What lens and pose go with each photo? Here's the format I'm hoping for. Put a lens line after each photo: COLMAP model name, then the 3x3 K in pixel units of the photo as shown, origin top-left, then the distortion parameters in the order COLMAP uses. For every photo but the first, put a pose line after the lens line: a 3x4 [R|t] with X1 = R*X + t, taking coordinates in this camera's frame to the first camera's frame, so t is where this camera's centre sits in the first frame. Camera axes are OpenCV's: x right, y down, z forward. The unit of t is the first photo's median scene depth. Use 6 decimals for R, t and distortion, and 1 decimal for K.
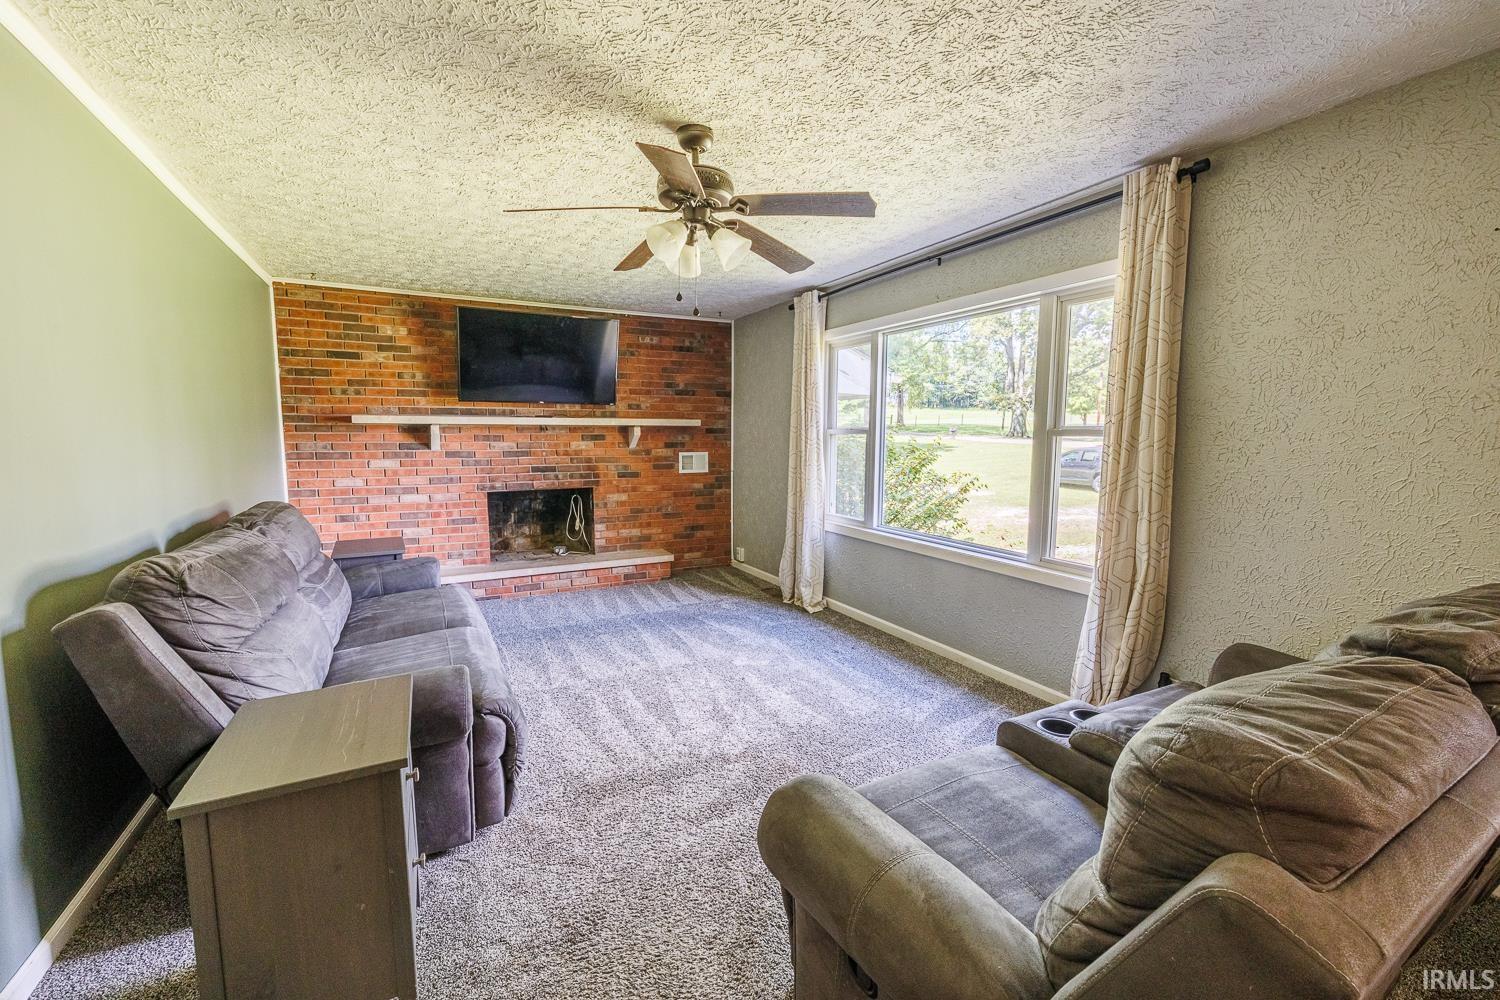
lens RADIAL K [[630.6, 0, 749.3], [0, 630.6, 496.9], [0, 0, 1]] dist [-0.001465, -0.000014]
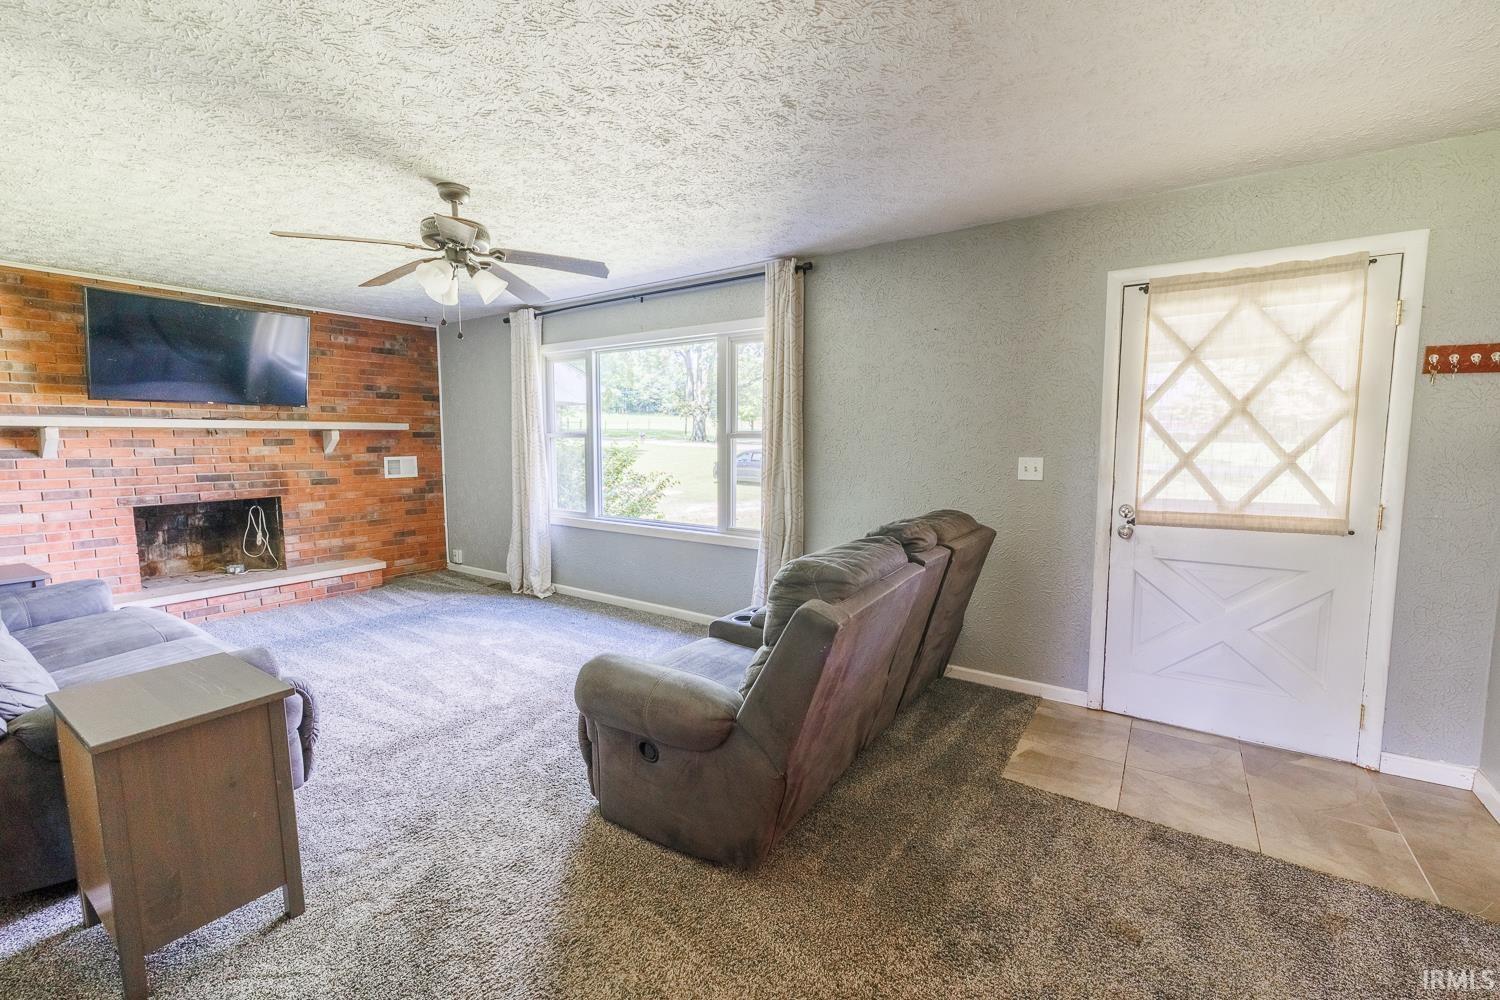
lens RADIAL K [[630.6, 0, 751.2], [0, 630.6, 499.8], [0, 0, 1]] dist [-0.001465, -0.000014]
pose [[0.885011, -0.047420, 0.463149, -0.119549], [0.048681, 0.998772, 0.009237, 0.026422], [-0.463018, 0.014372, 0.886232, -0.233565]]
